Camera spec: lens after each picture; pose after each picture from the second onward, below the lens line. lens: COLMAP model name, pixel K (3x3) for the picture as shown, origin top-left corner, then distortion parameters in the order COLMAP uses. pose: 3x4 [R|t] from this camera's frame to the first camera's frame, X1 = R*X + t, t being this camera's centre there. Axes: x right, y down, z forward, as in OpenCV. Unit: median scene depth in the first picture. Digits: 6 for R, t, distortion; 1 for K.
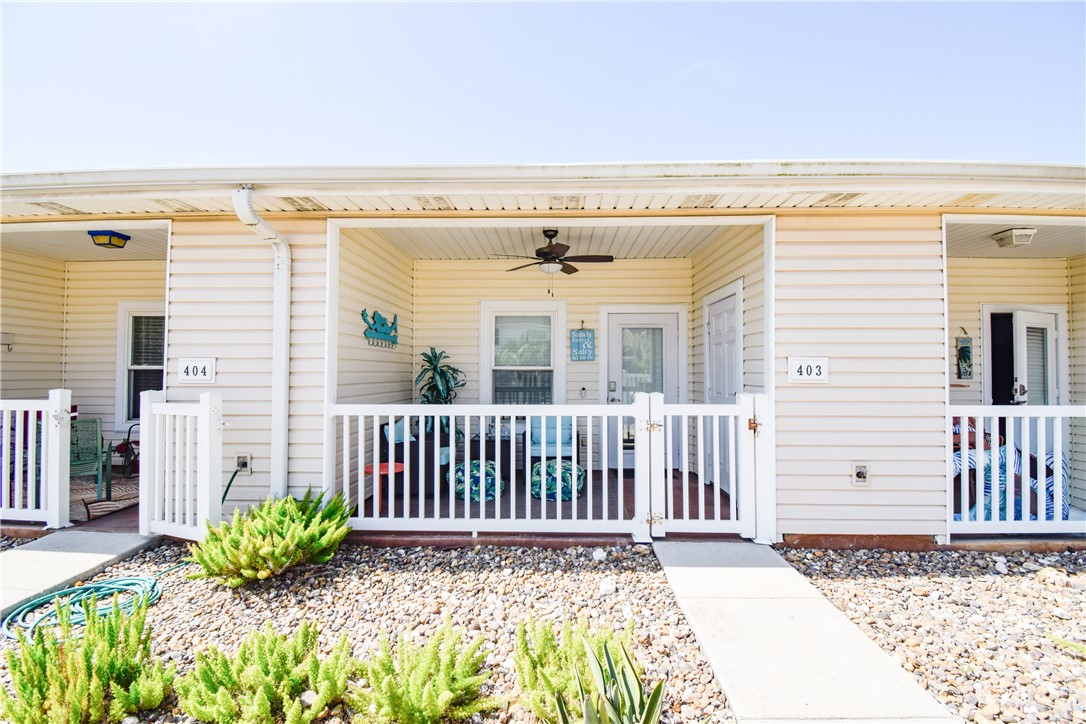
lens RADIAL K [[479.6, 0, 544.8], [0, 479.6, 361.5], [0, 0, 1]] dist [0.020939, -0.026127]
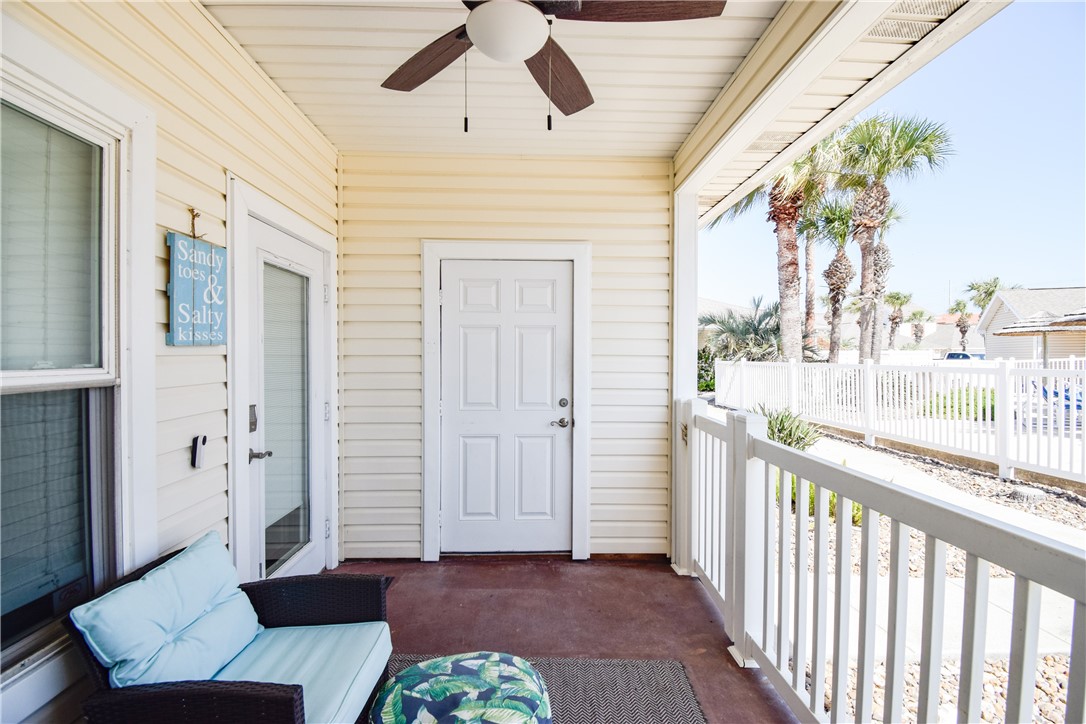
lens RADIAL K [[486.1, 0, 547.9], [0, 486.1, 362.5], [0, 0, 1]] dist [0.022039, -0.028460]
pose [[-0.067061, -0.013641, 0.997656, -0.378451], [-0.025308, 0.999608, 0.011967, -0.000794], [-0.997428, -0.024446, -0.067380, 1.292809]]
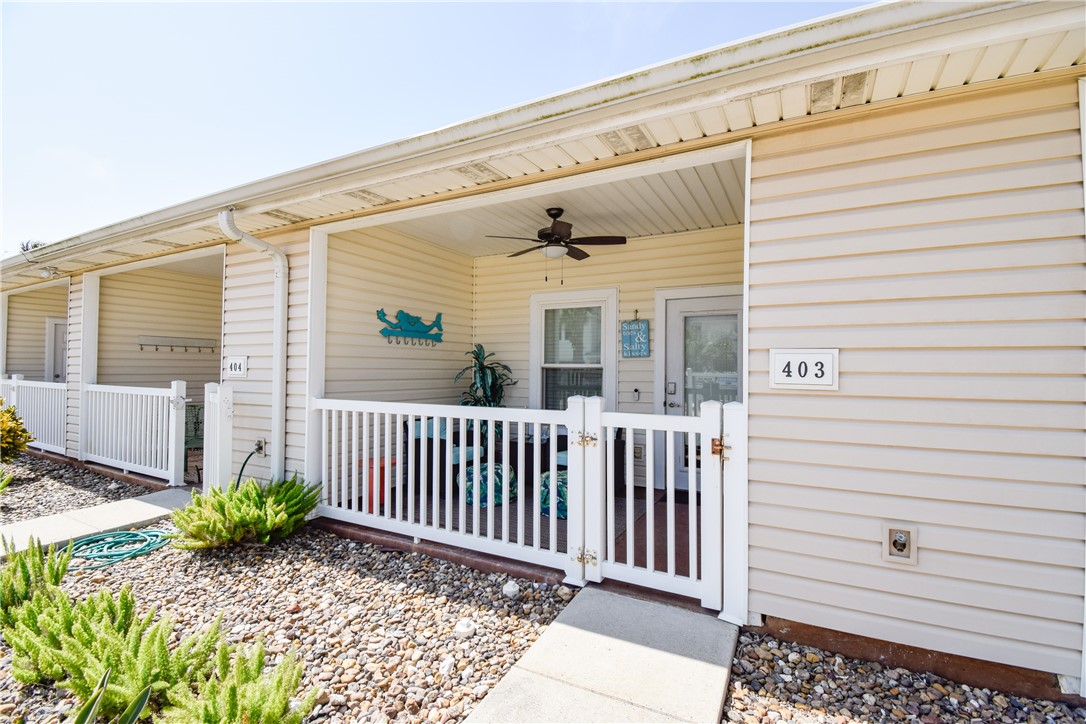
lens RADIAL K [[486.1, 0, 547.9], [0, 486.1, 362.5], [0, 0, 1]] dist [0.022039, -0.028460]
pose [[0.893818, -0.000887, -0.448429, 0.523656], [0.003404, 0.999983, 0.004806, 0.004560], [0.448417, -0.005822, 0.893806, 0.258778]]
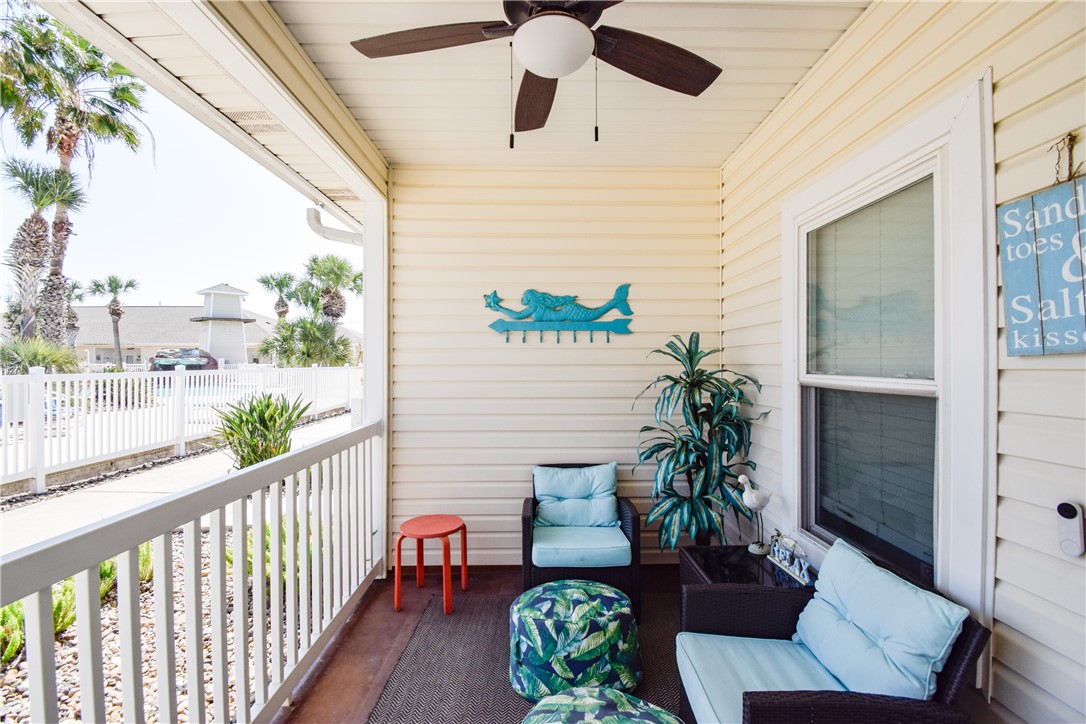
lens RADIAL K [[486.1, 0, 547.9], [0, 486.1, 362.5], [0, 0, 1]] dist [0.022039, -0.028460]
pose [[0.052756, -0.002378, -0.998605, 0.402057], [0.025374, 0.999677, -0.001040, -0.005540], [0.998285, -0.025283, 0.052800, 1.273607]]
